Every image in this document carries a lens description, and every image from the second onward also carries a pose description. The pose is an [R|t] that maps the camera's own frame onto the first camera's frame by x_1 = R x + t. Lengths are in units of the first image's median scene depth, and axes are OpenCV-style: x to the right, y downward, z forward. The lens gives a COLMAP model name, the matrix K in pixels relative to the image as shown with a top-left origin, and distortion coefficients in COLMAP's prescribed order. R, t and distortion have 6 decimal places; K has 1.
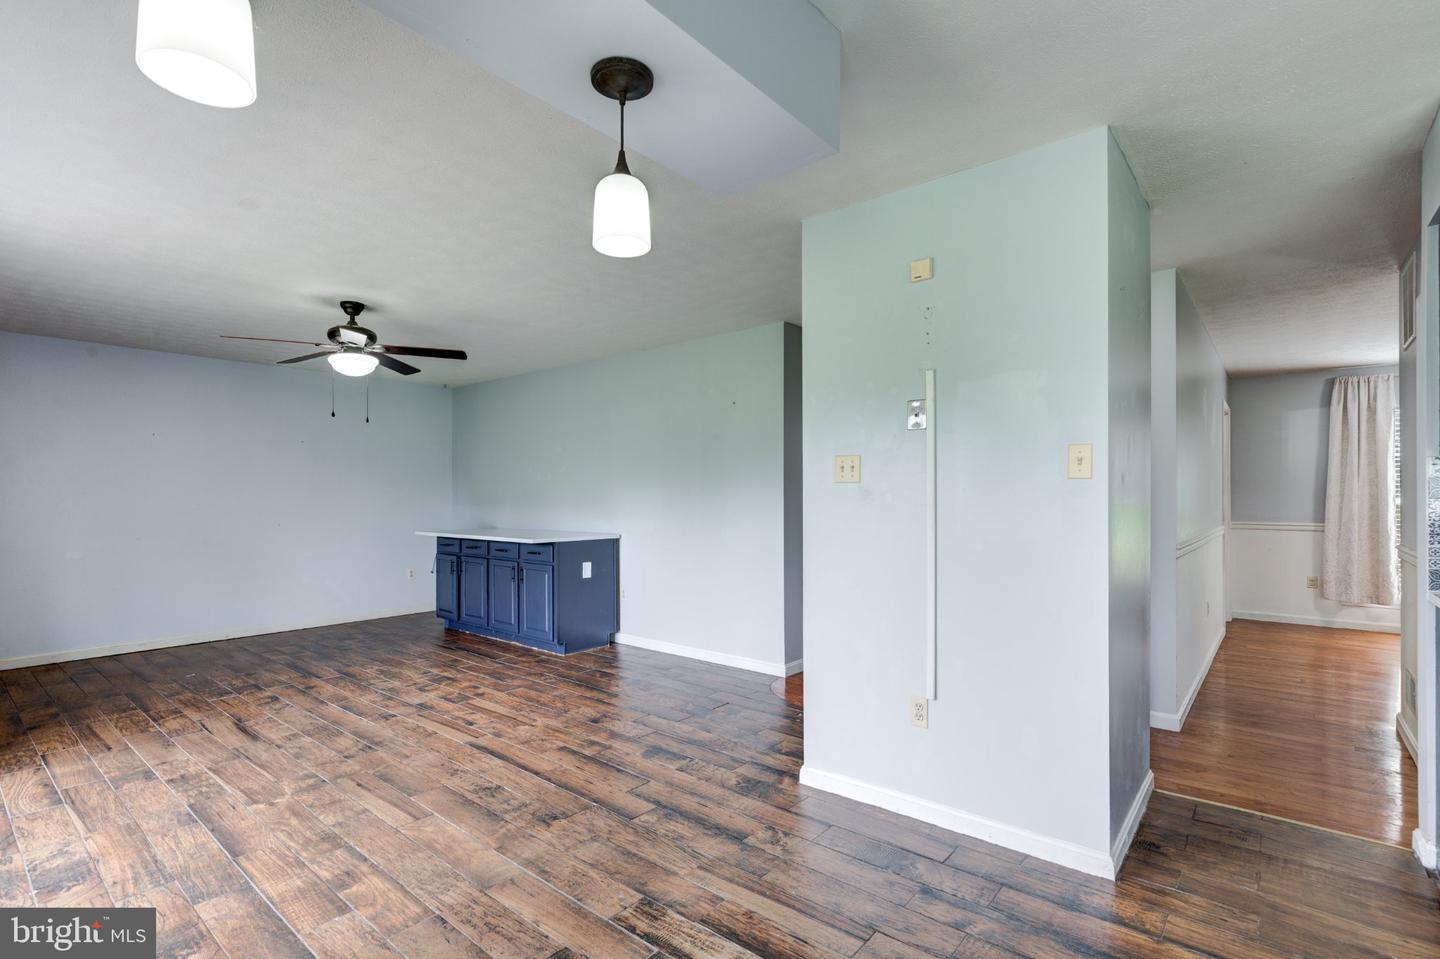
lens RADIAL K [[660.1, 0, 720.9], [0, 660.1, 489.7], [0, 0, 1]] dist [0.003635, 0.000008]
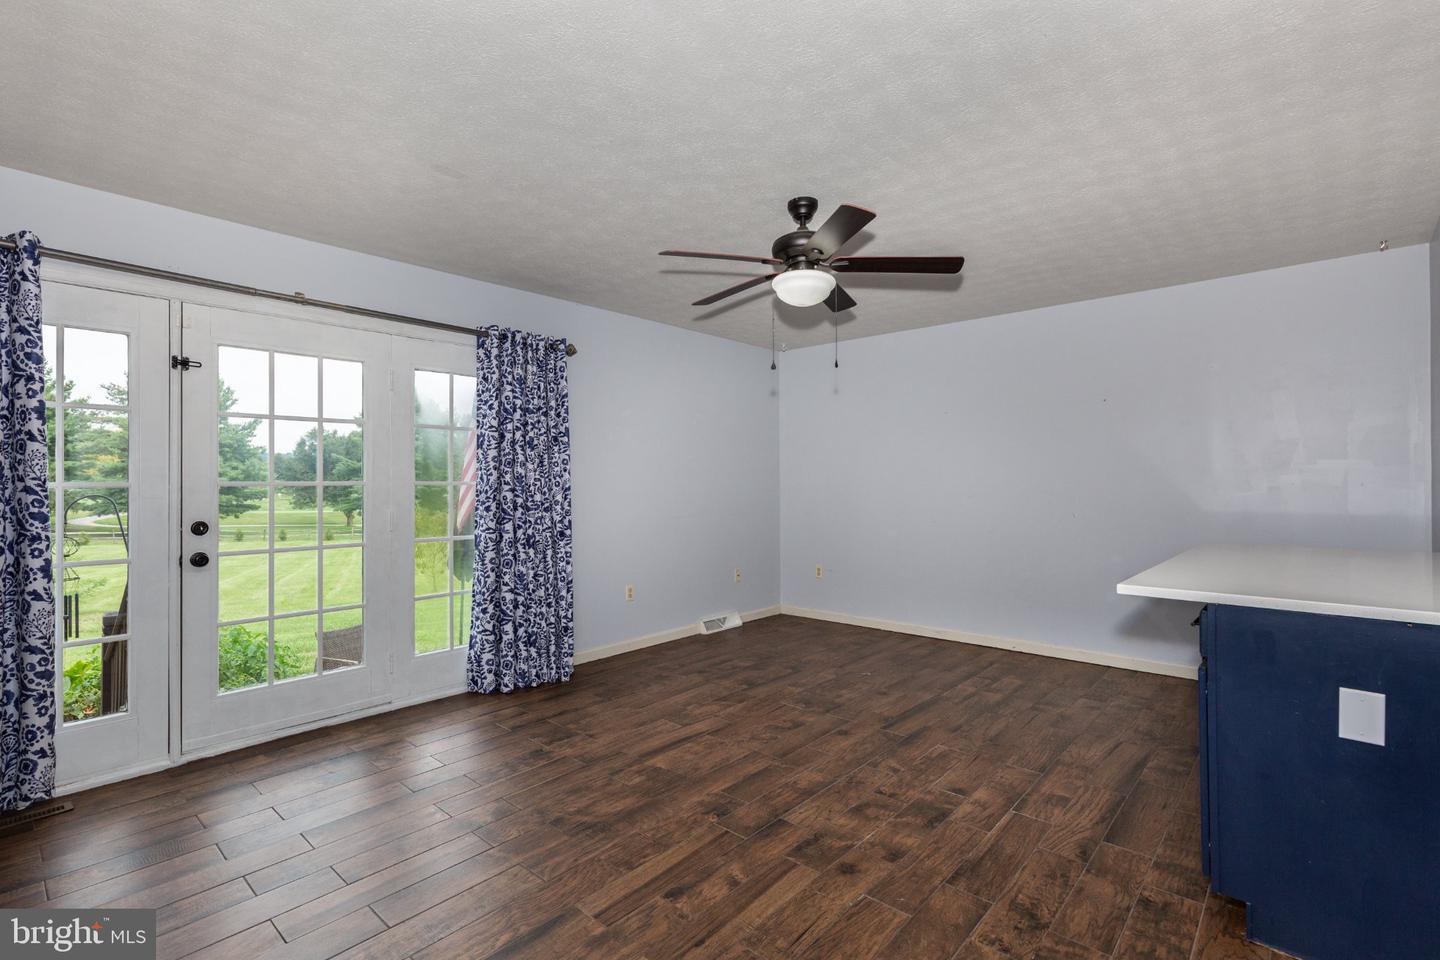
lens RADIAL K [[660.1, 0, 720.9], [0, 660.1, 490.2], [0, 0, 1]] dist [0.003635, 0.000008]
pose [[-0.037779, 0.006726, -0.999263, 0.150278], [0.013542, 0.999889, 0.006218, 0.017626], [0.999194, -0.013297, -0.037866, 0.993435]]
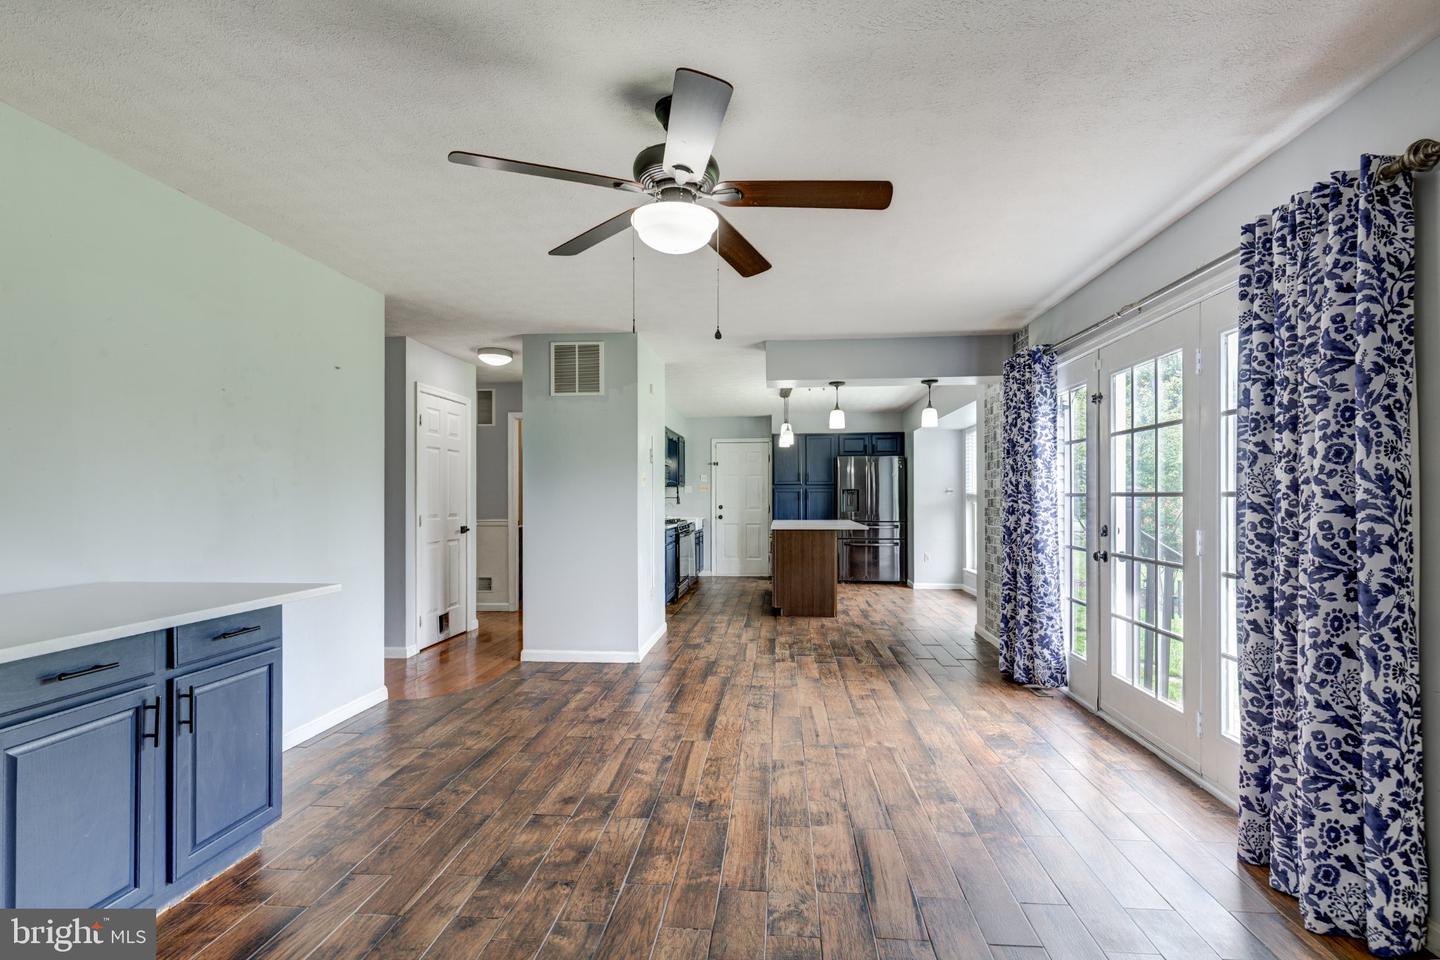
lens RADIAL K [[660.1, 0, 720.9], [0, 660.1, 490.2], [0, 0, 1]] dist [0.003635, 0.000008]
pose [[-0.559438, 0.012214, 0.828782, -1.056083], [-0.005515, 0.999814, -0.018457, 0.020665], [-0.828854, -0.014896, -0.559267, 1.331058]]
